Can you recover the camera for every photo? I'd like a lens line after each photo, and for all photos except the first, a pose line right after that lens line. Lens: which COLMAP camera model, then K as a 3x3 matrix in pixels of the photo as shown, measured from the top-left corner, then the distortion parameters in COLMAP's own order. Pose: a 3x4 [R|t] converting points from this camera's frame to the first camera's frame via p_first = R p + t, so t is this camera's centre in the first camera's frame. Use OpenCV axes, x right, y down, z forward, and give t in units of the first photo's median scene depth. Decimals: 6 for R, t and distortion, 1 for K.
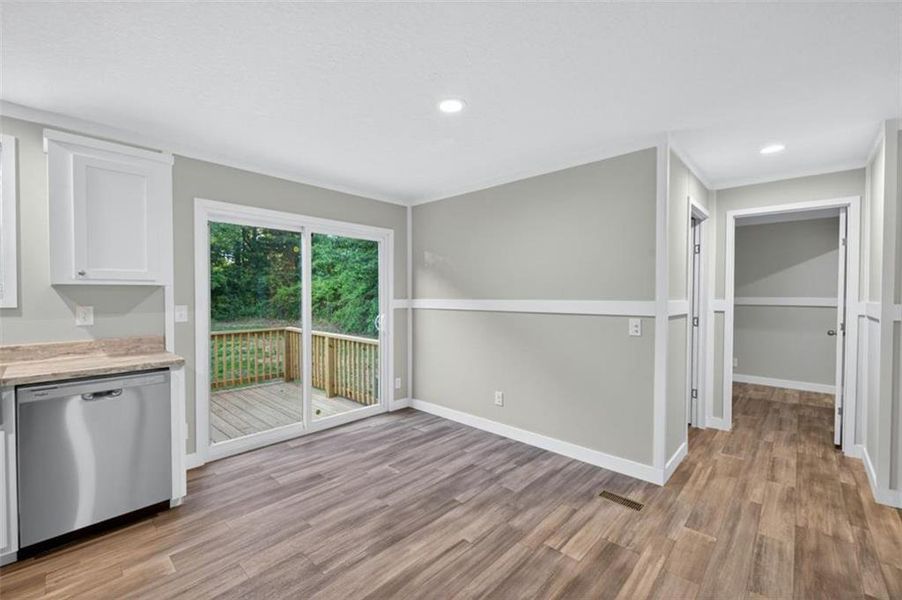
lens RADIAL K [[376.2, 0, 446.5], [0, 376.2, 299.1], [0, 0, 1]] dist [0.002823, -0.000358]
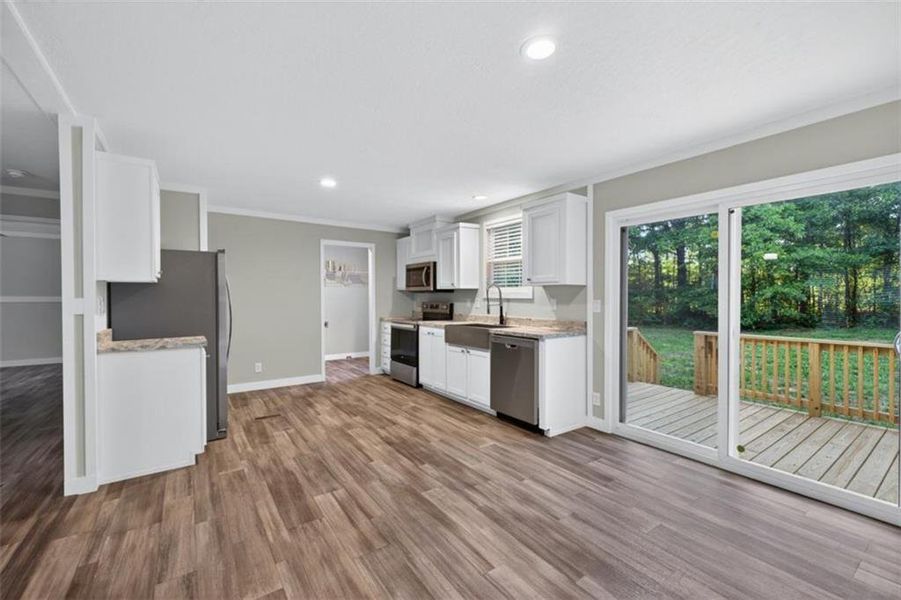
lens RADIAL K [[375.8, 0, 445.3], [0, 375.8, 295.3], [0, 0, 1]] dist [0.002823, -0.000358]
pose [[-0.211029, -0.002897, -0.977475, 0.680337], [-0.014711, 0.999892, 0.000212, 0.009653], [0.977369, 0.014425, -0.211049, 0.790137]]
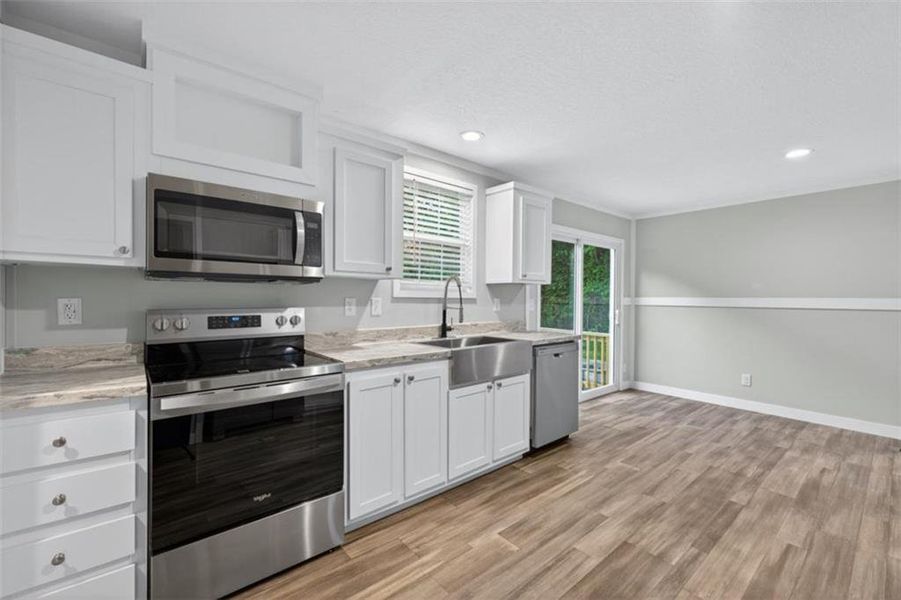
lens RADIAL K [[375.8, 0, 445.7], [0, 375.8, 300.0], [0, 0, 1]] dist [0.002823, -0.000358]
pose [[0.992243, 0.011387, -0.123789, -0.873579], [-0.011672, 0.999931, -0.001576, 0.027848], [0.123762, 0.003009, 0.992307, -0.413043]]
